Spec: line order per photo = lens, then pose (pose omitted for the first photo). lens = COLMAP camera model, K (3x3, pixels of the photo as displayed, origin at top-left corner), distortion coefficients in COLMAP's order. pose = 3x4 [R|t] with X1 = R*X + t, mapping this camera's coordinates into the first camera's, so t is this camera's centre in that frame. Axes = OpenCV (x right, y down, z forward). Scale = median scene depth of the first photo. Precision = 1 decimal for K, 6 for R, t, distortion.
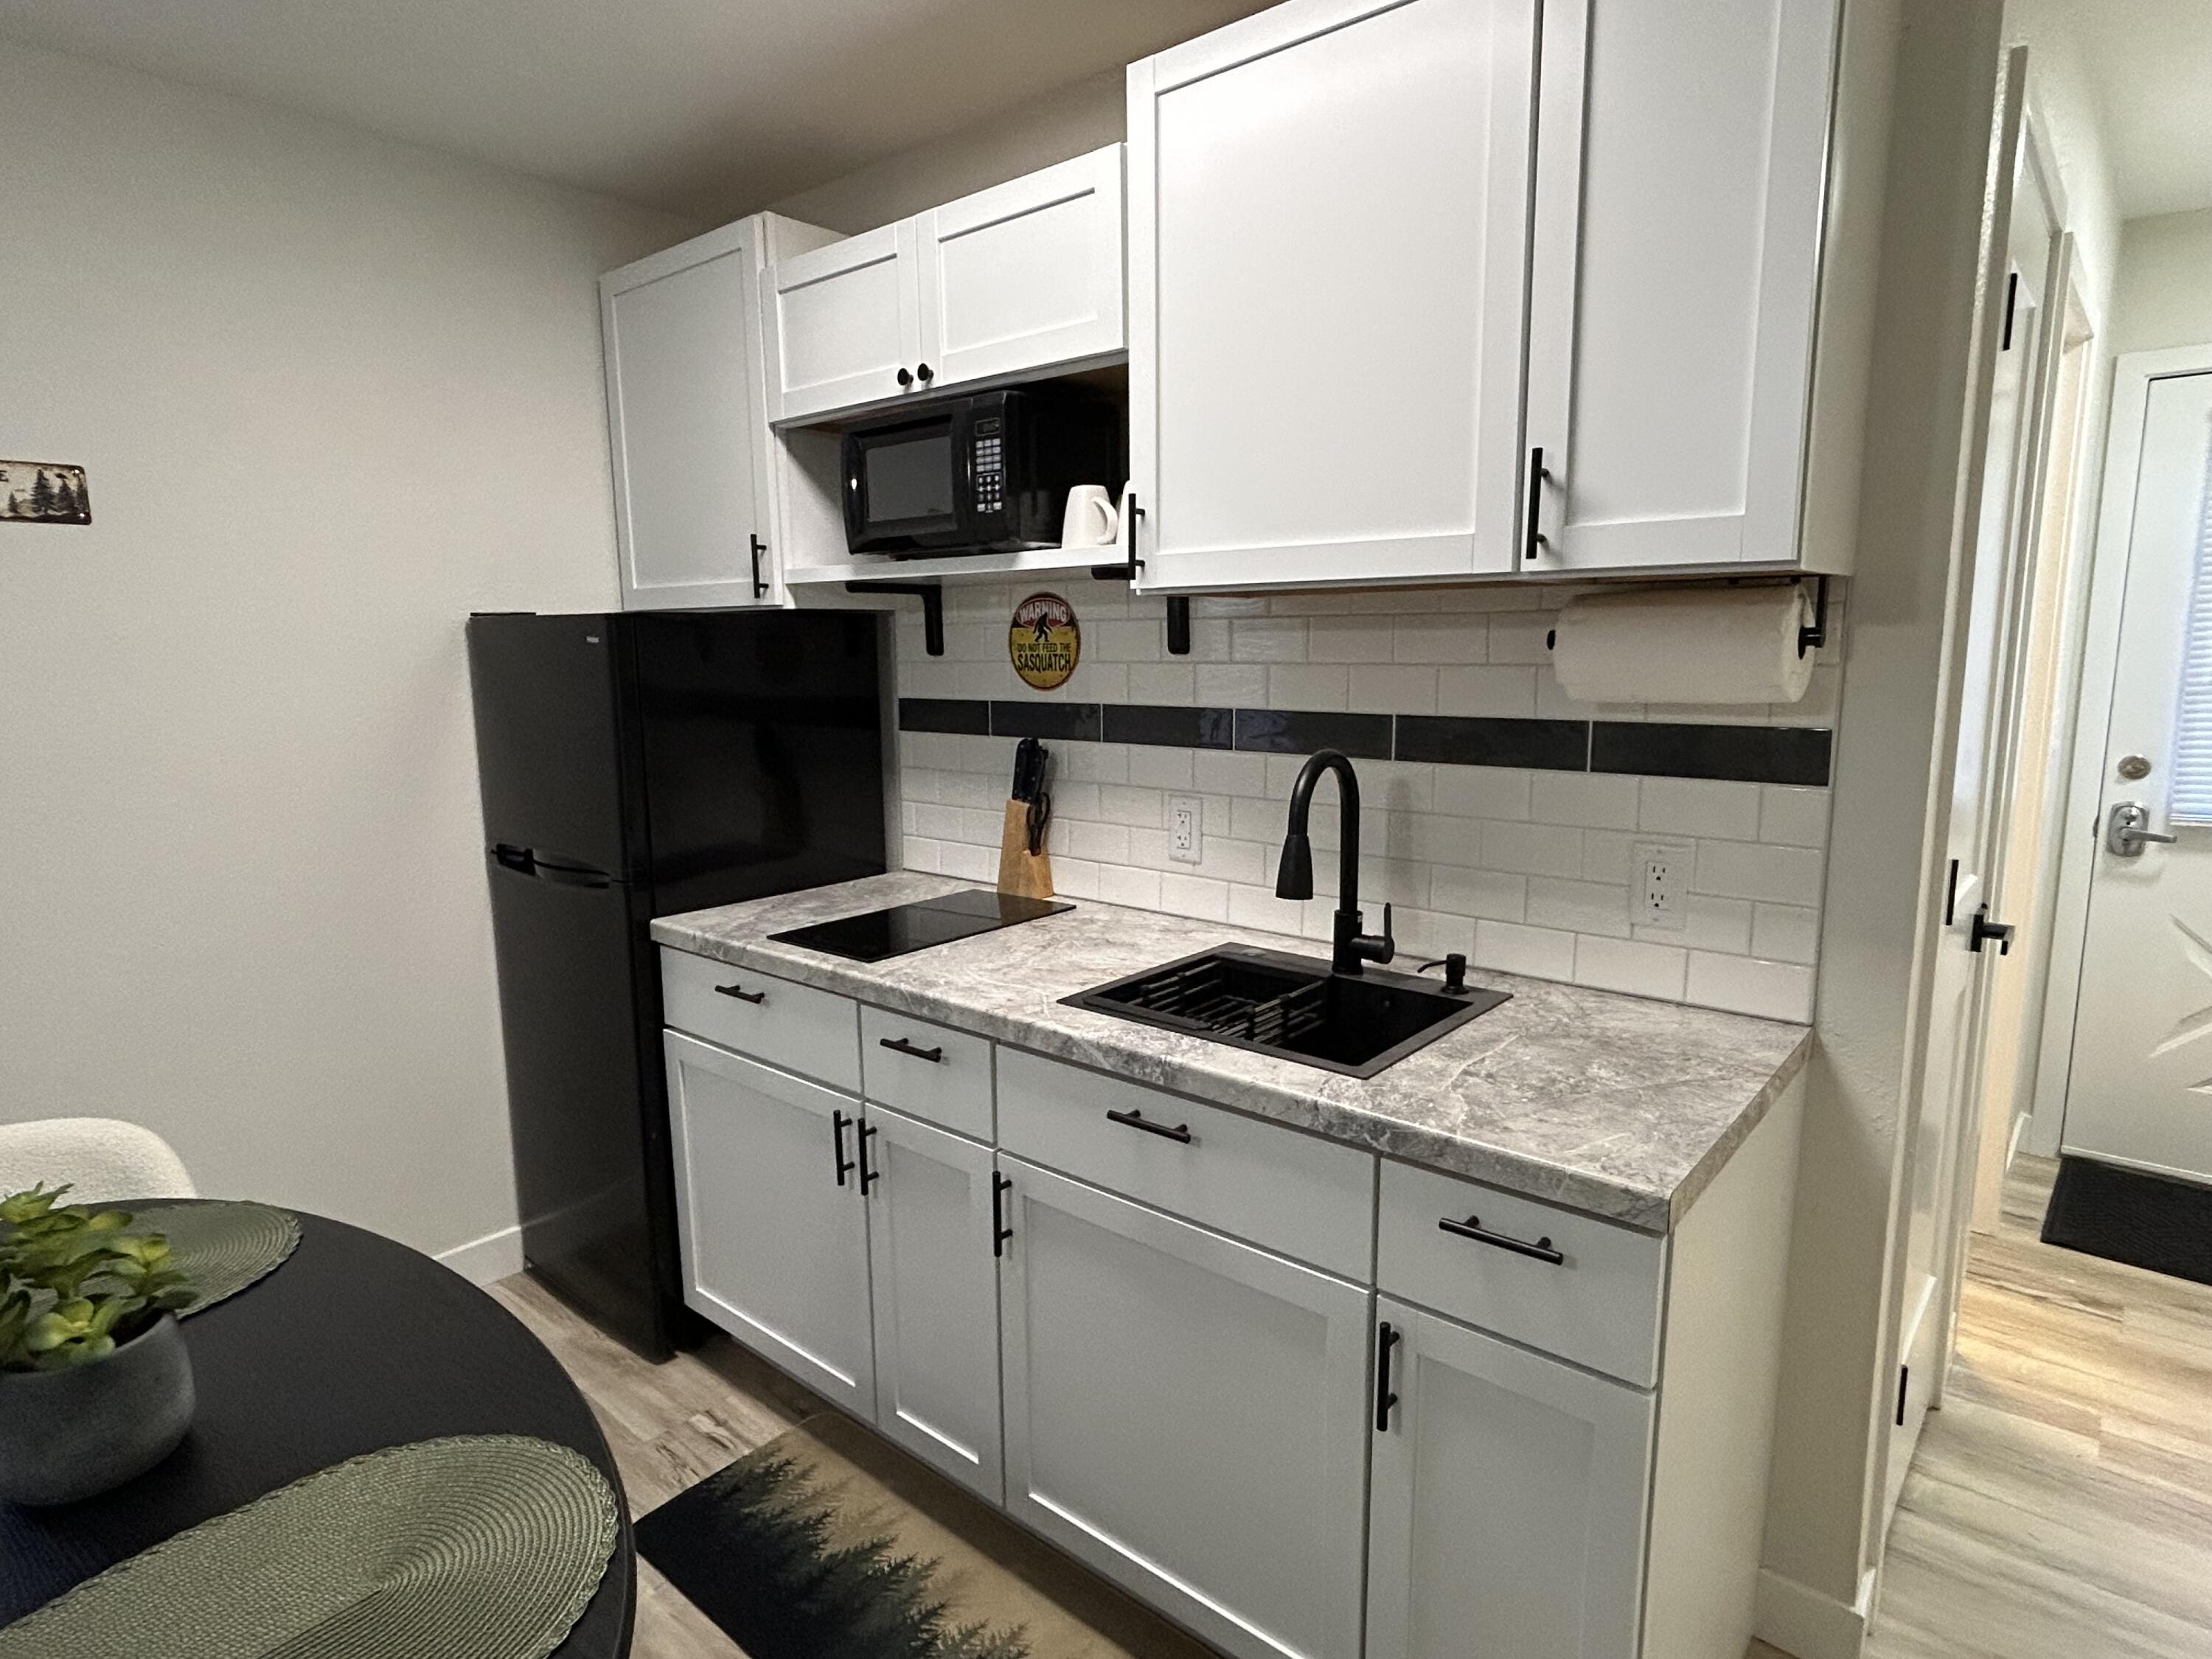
lens RADIAL K [[1213.2, 0, 1084.6], [0, 1213.2, 827.3], [0, 0, 1]] dist [-0.008959, 0.004738]
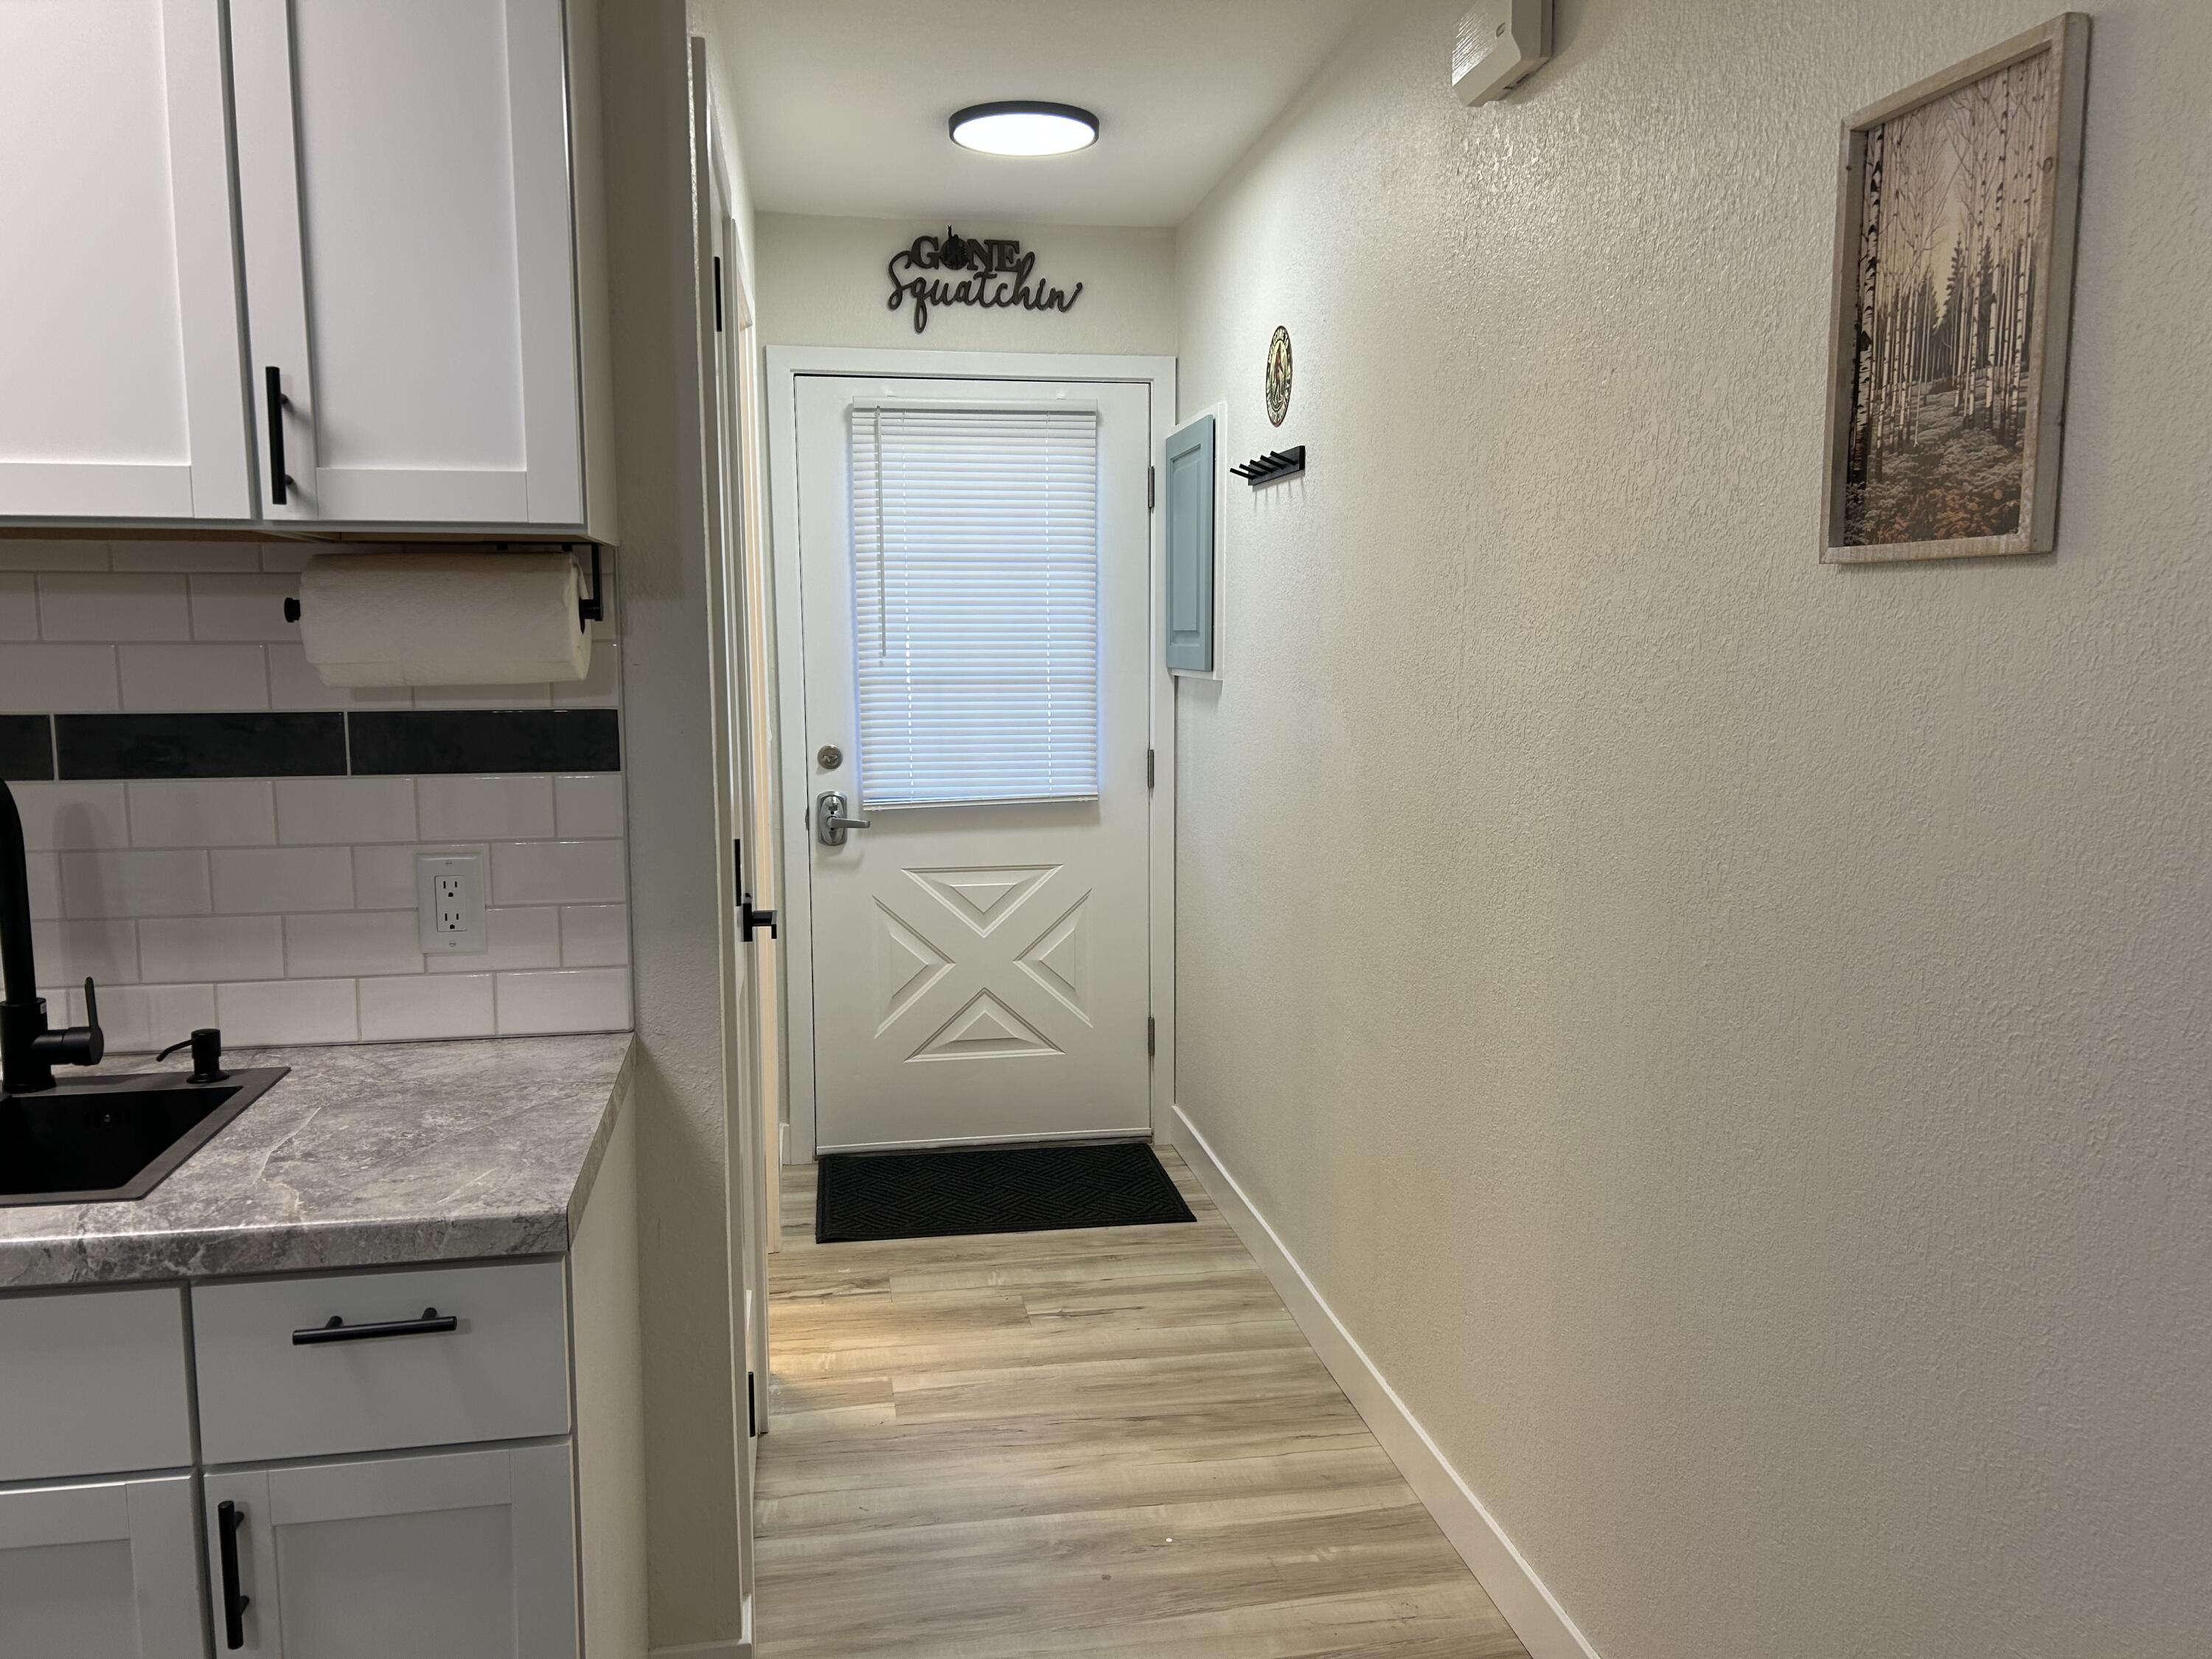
lens RADIAL K [[1662.9, 0, 1106.0], [0, 1662.9, 829.5], [0, 0, 1]] dist [0.048472, -0.084098]
pose [[0.619707, -0.081426, 0.780598, -0.165428], [0.113559, 0.993440, 0.013475, 0.037025], [-0.776574, 0.080294, 0.624889, -0.093005]]
